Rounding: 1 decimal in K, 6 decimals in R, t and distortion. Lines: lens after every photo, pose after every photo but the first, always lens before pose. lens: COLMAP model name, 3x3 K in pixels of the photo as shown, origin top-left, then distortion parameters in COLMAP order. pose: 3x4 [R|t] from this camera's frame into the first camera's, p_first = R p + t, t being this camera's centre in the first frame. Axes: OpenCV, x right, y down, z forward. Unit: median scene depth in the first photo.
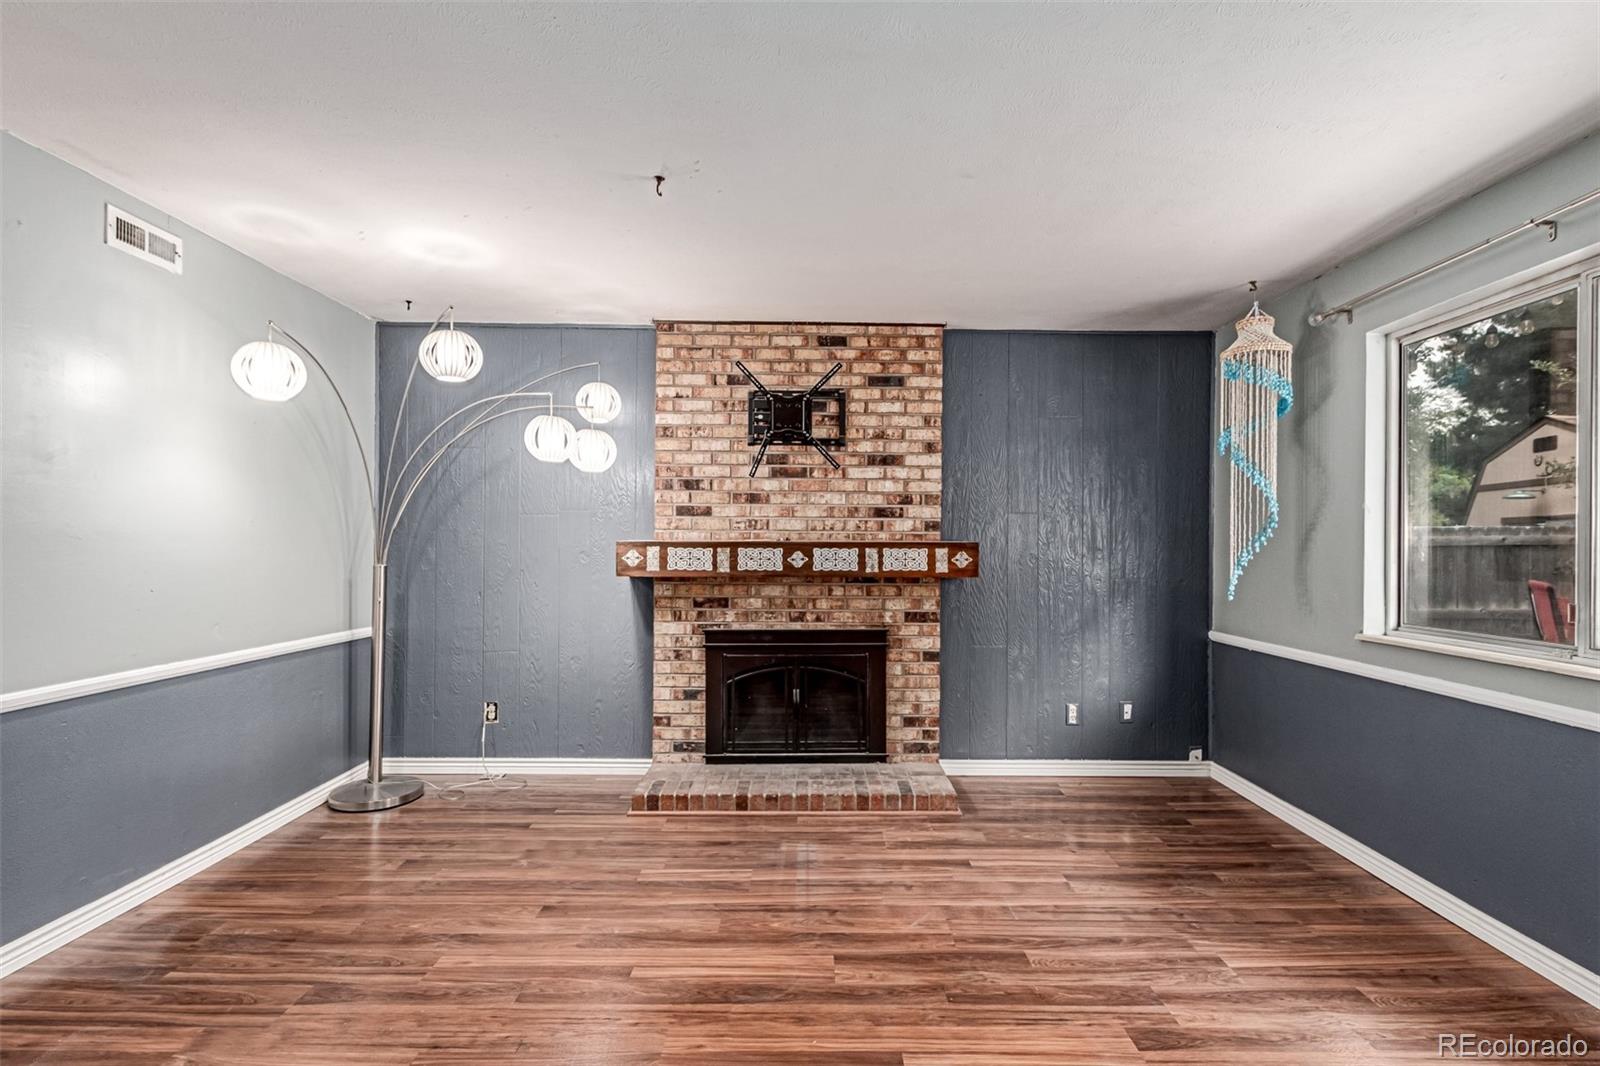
lens RADIAL K [[755.7, 0, 863.5], [0, 755.7, 537.3], [0, 0, 1]] dist [0.016185, -0.006786]
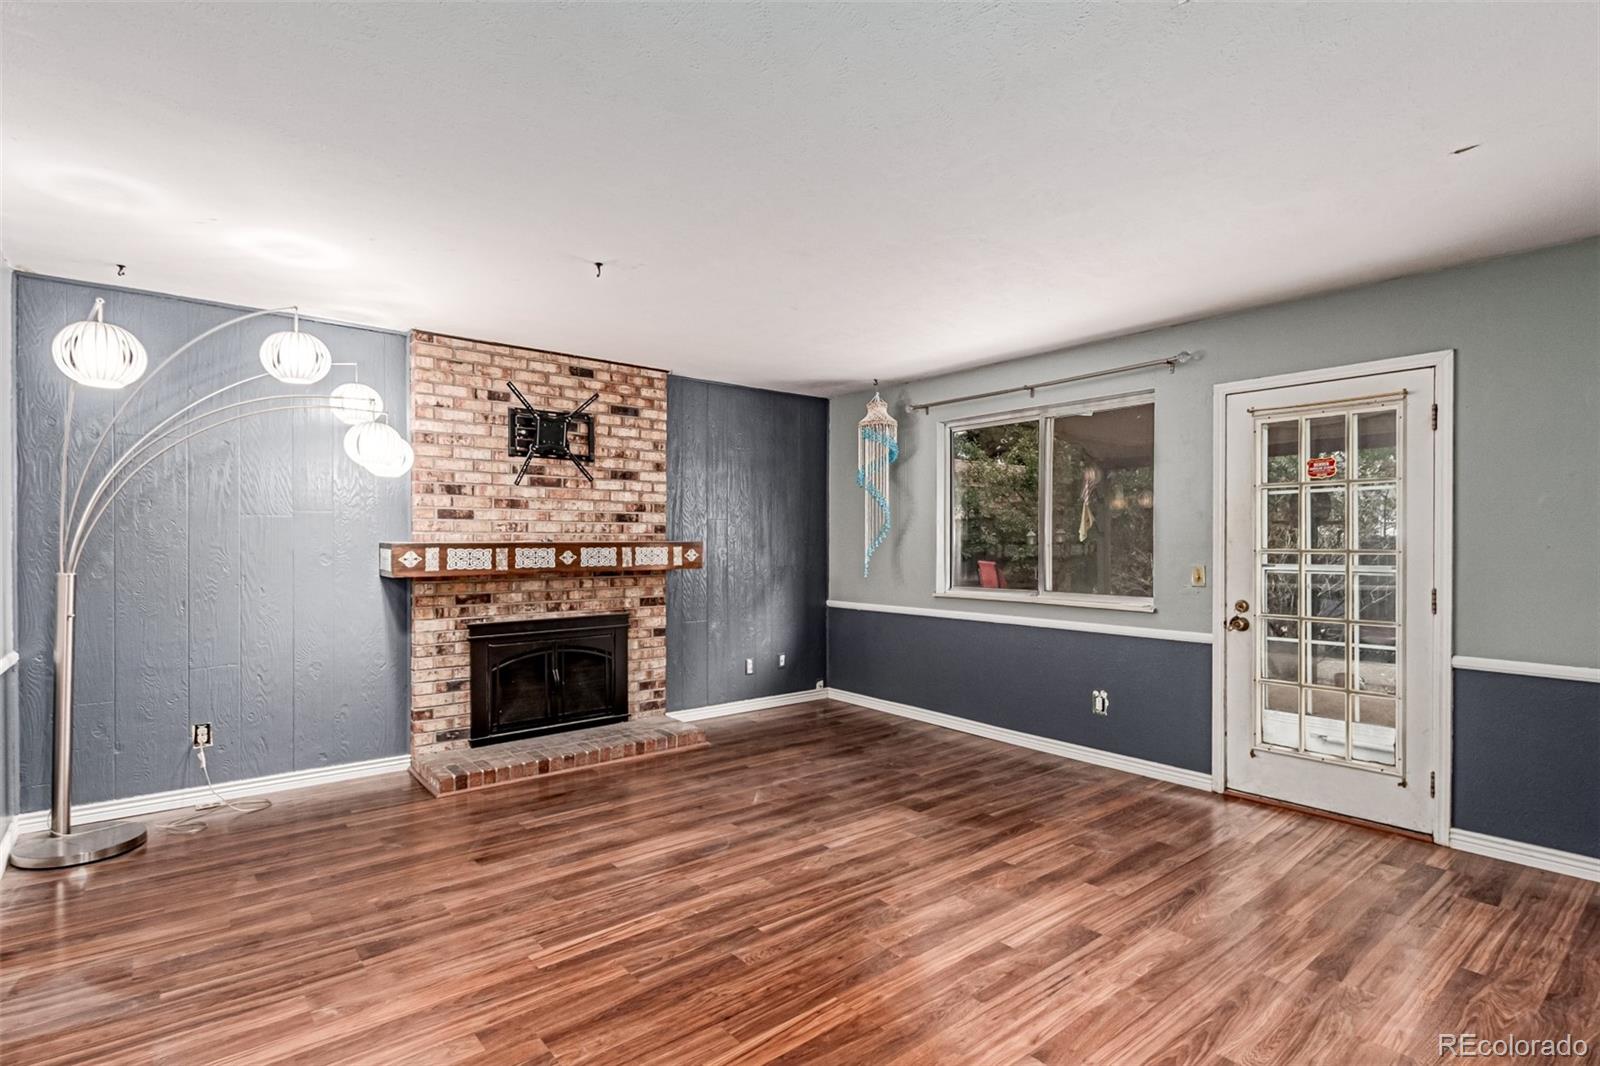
lens RADIAL K [[755.7, 0, 807.5], [0, 755.7, 534.5], [0, 0, 1]] dist [0.016185, -0.006786]
pose [[0.789708, -0.000404, 0.613483, -0.491374], [0.000114, 1.000000, 0.000511, -0.006679], [-0.613483, -0.000333, 0.789708, -0.151038]]
